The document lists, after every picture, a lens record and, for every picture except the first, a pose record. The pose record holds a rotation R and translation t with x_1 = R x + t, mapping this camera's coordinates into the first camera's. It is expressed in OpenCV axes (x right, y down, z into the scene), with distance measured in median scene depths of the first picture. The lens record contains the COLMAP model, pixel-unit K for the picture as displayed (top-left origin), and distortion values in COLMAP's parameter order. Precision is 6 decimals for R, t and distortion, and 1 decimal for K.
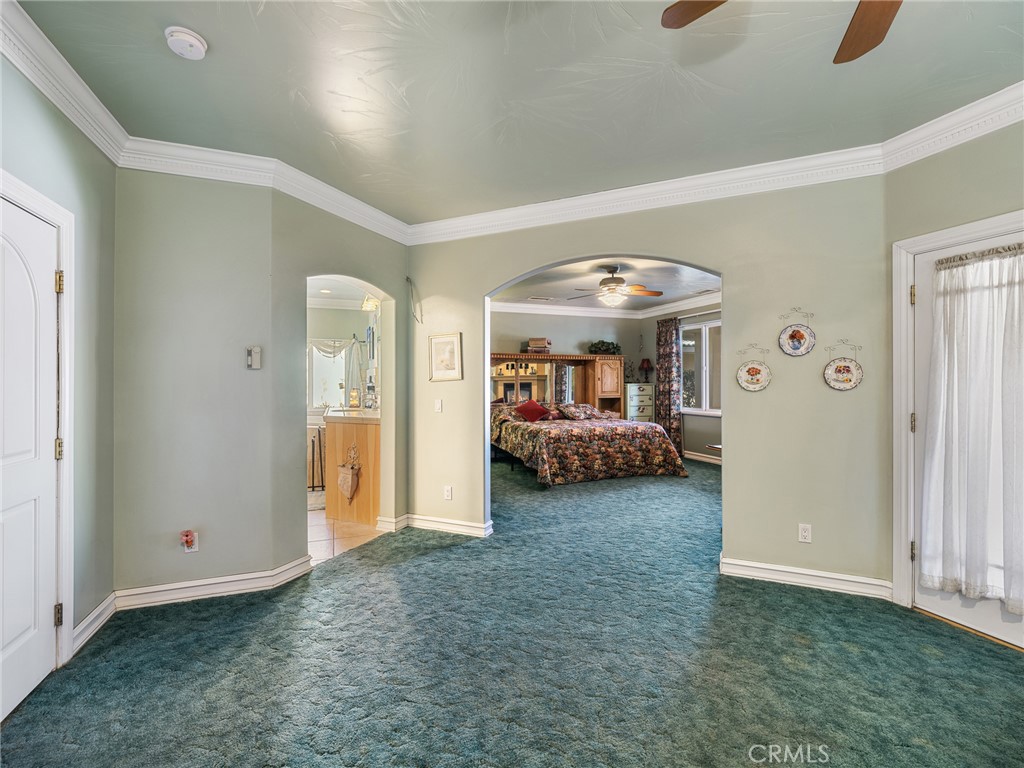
lens RADIAL K [[474.8, 0, 514.2], [0, 474.8, 385.0], [0, 0, 1]] dist [-0.001668, -0.000791]
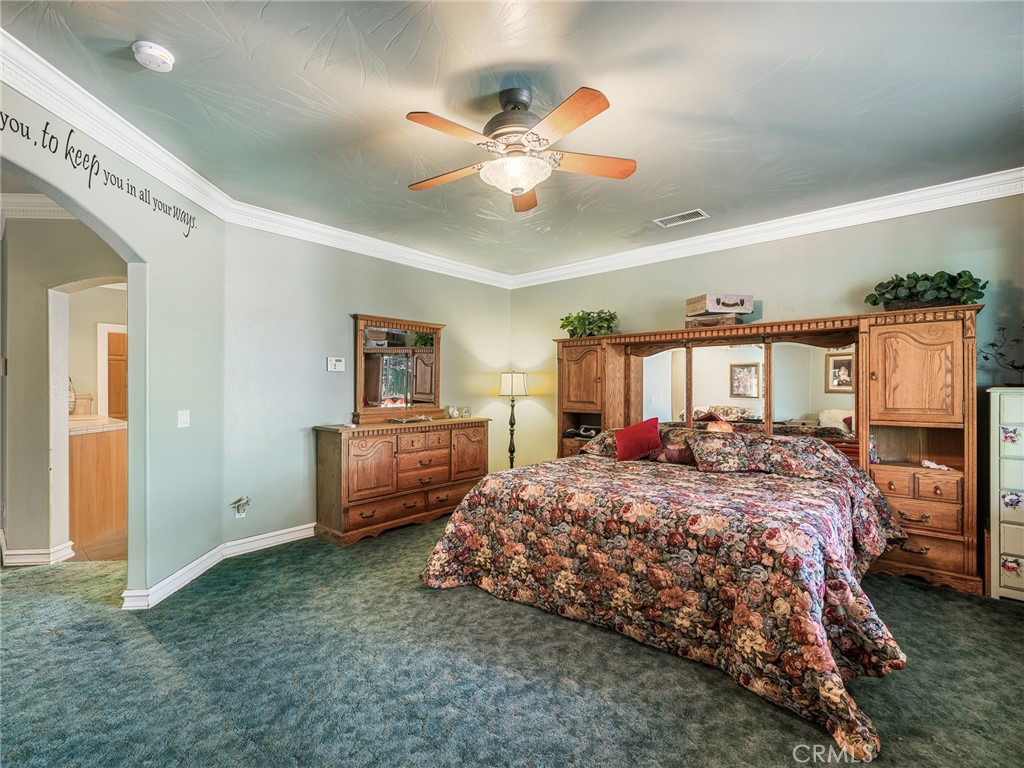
lens RADIAL K [[474.8, 0, 511.8], [0, 474.8, 384.1], [0, 0, 1]] dist [-0.001668, -0.000791]
pose [[0.456840, -0.000645, -0.889549, 0.524692], [-0.000437, 0.999999, -0.000949, -0.006805], [0.889549, 0.000822, 0.456839, 0.761334]]
